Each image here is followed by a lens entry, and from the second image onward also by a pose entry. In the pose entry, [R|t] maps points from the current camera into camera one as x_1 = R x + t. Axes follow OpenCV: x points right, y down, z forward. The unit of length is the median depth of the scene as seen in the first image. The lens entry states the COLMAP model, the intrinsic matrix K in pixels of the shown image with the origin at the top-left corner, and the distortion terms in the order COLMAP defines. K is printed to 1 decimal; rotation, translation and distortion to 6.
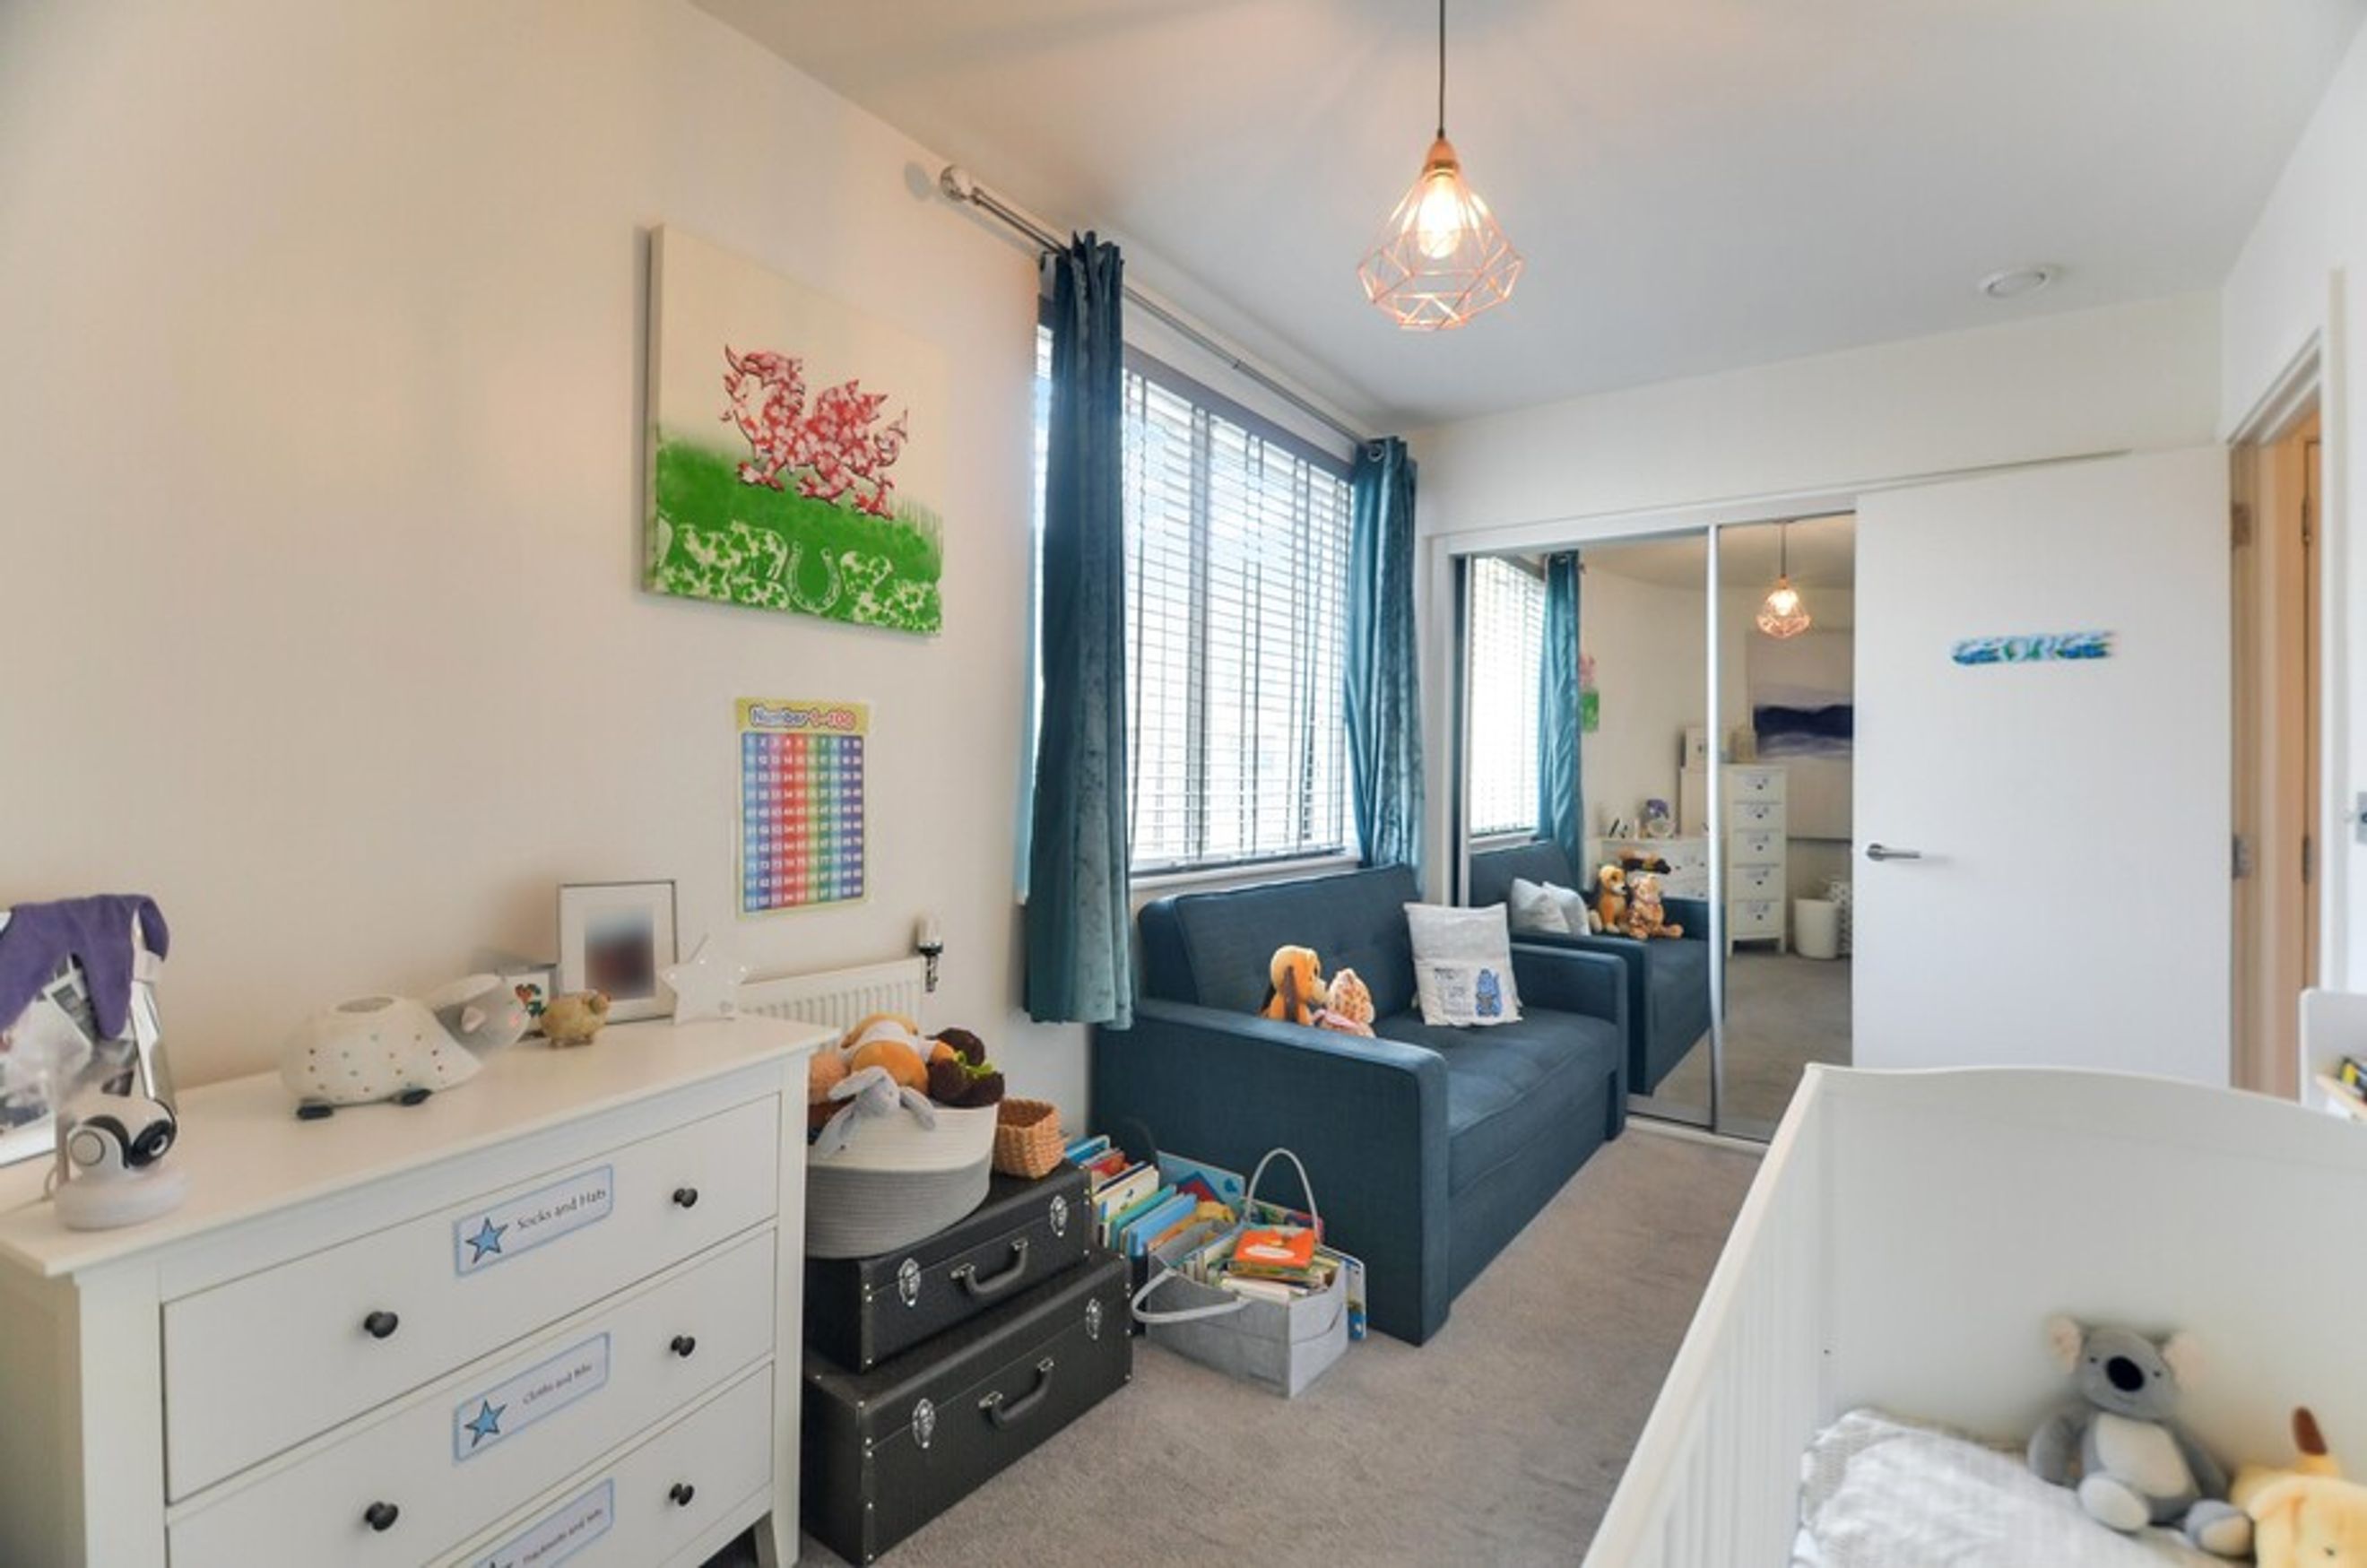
lens RADIAL K [[1027.9, 0, 1186.1], [0, 1027.9, 785.8], [0, 0, 1]] dist [0.006944, -0.000105]
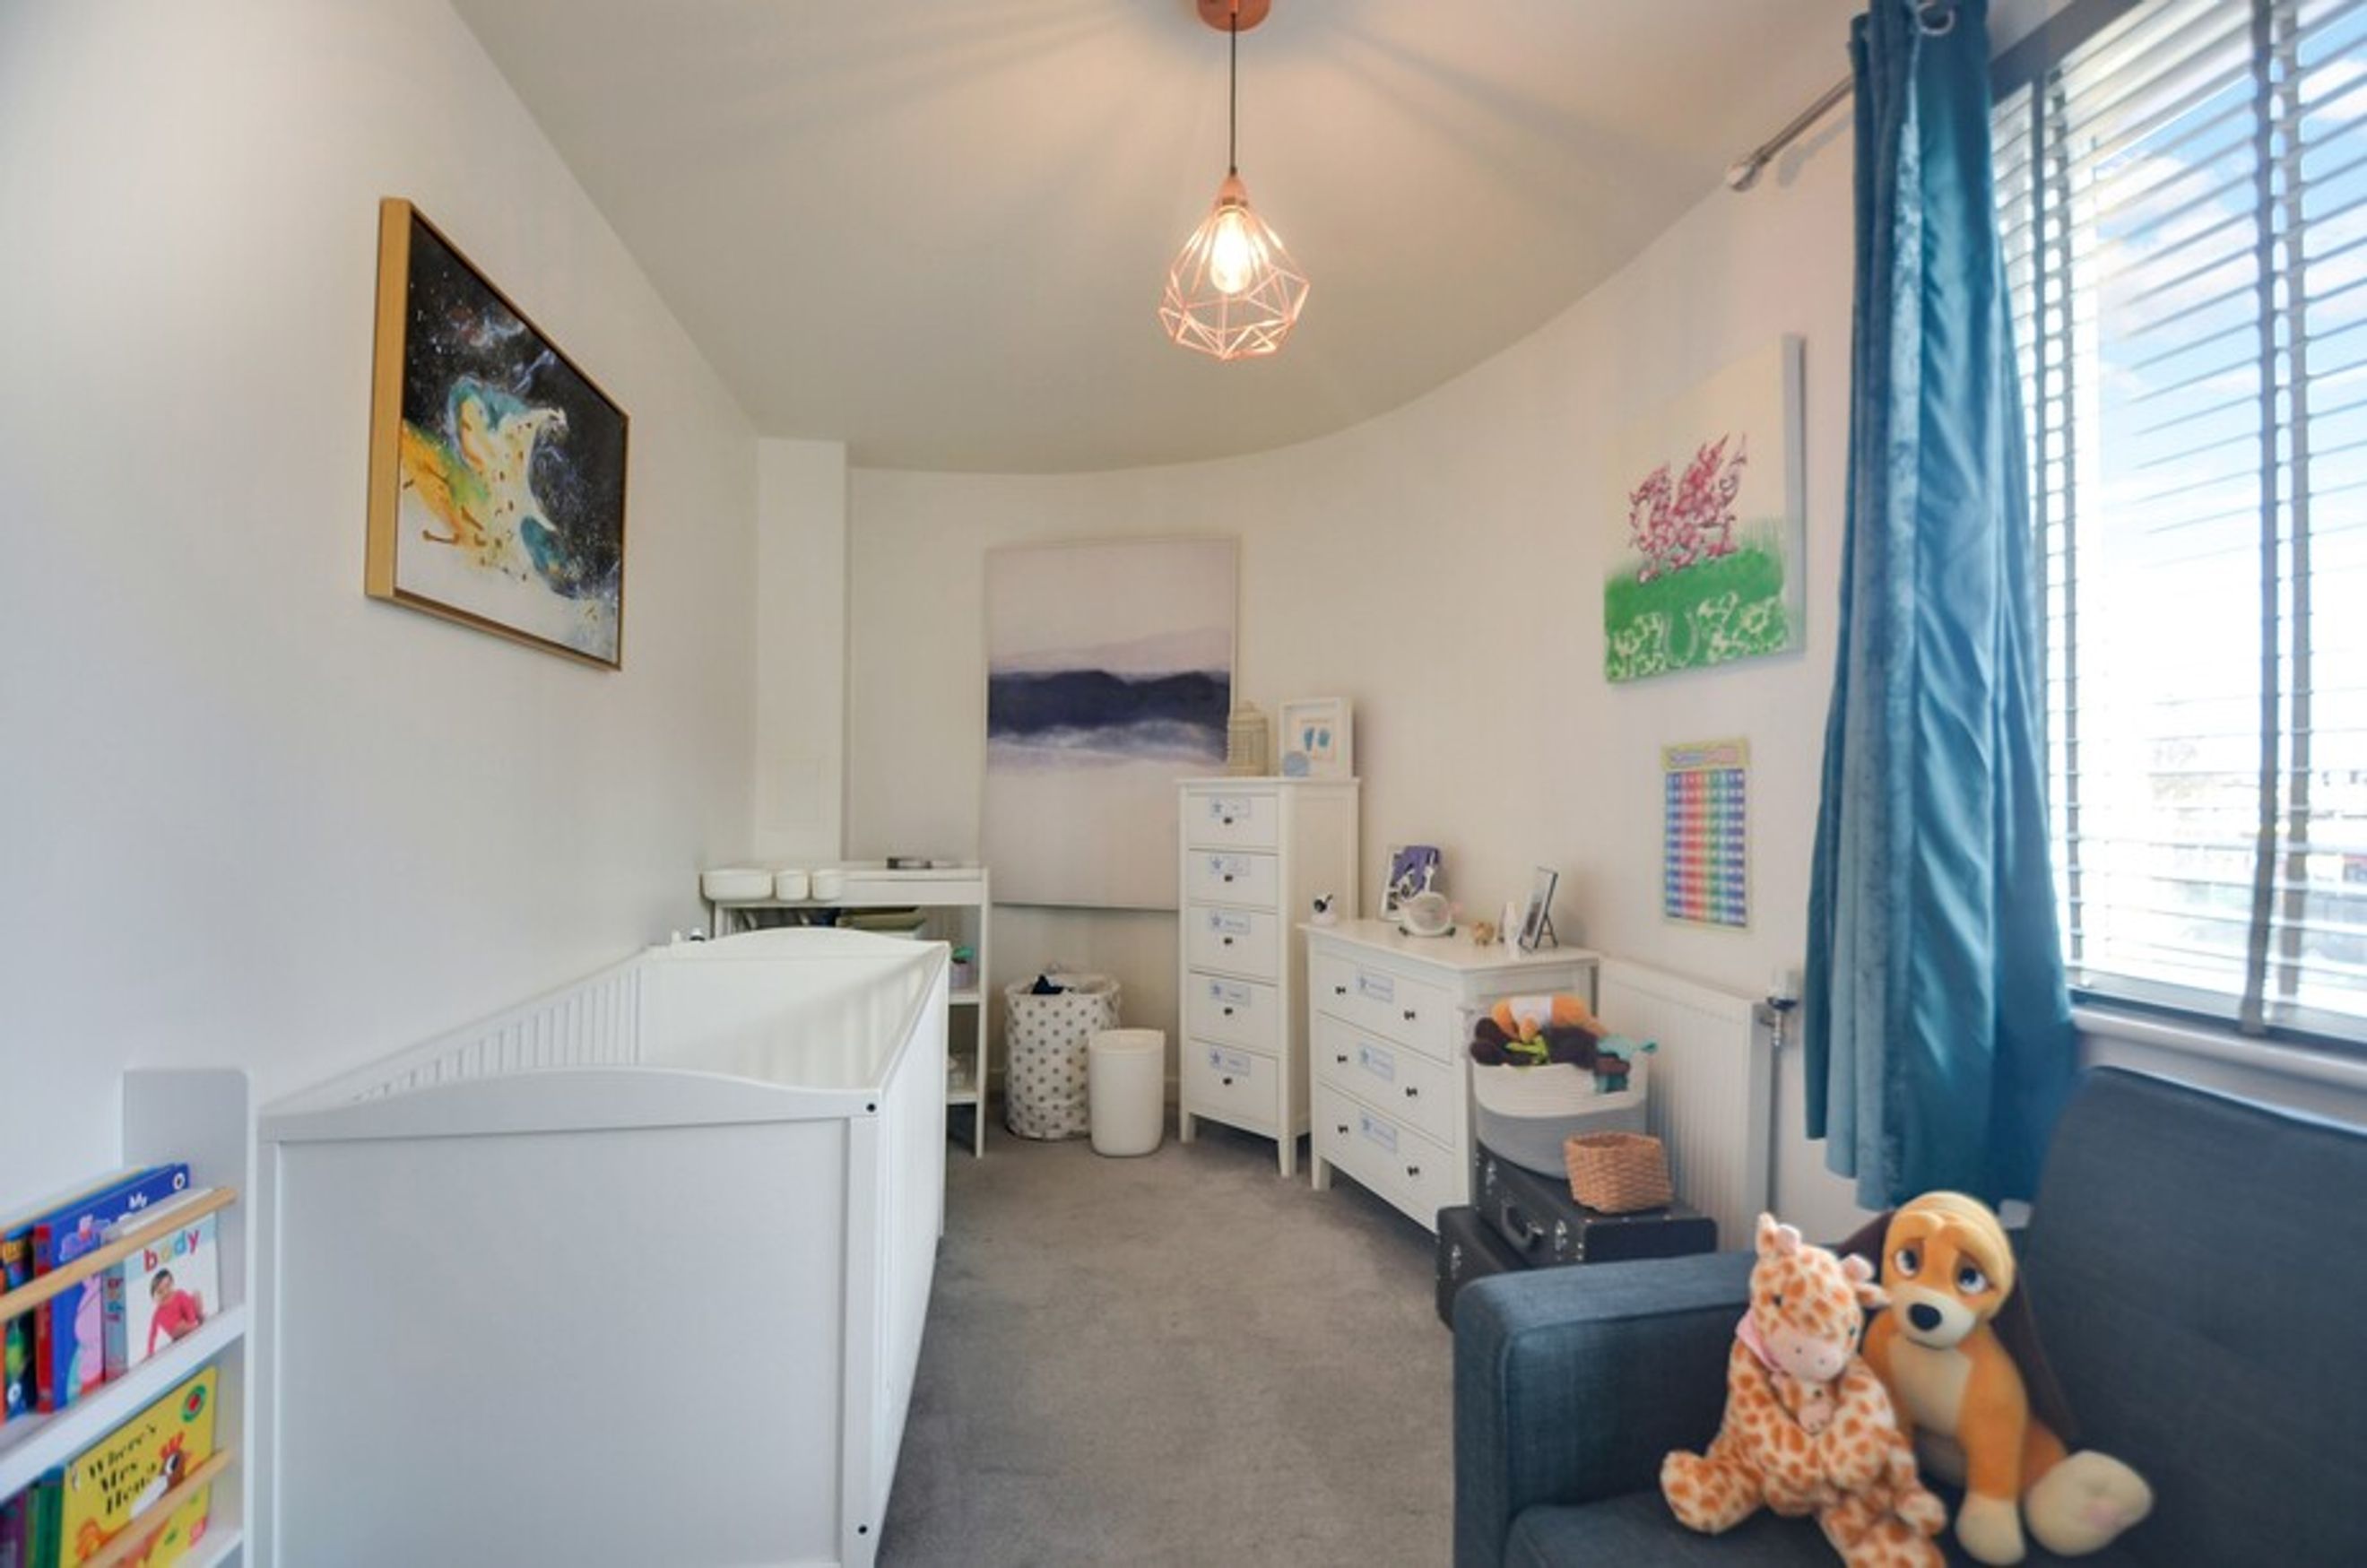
lens RADIAL K [[1027.9, 0, 1187.6], [0, 1027.9, 783.7], [0, 0, 1]] dist [0.006944, -0.000105]
pose [[-0.696763, -0.029971, -0.716675, 0.827080], [-0.021856, 0.999550, -0.020552, -0.000135], [0.716969, 0.001344, -0.697104, 1.364900]]
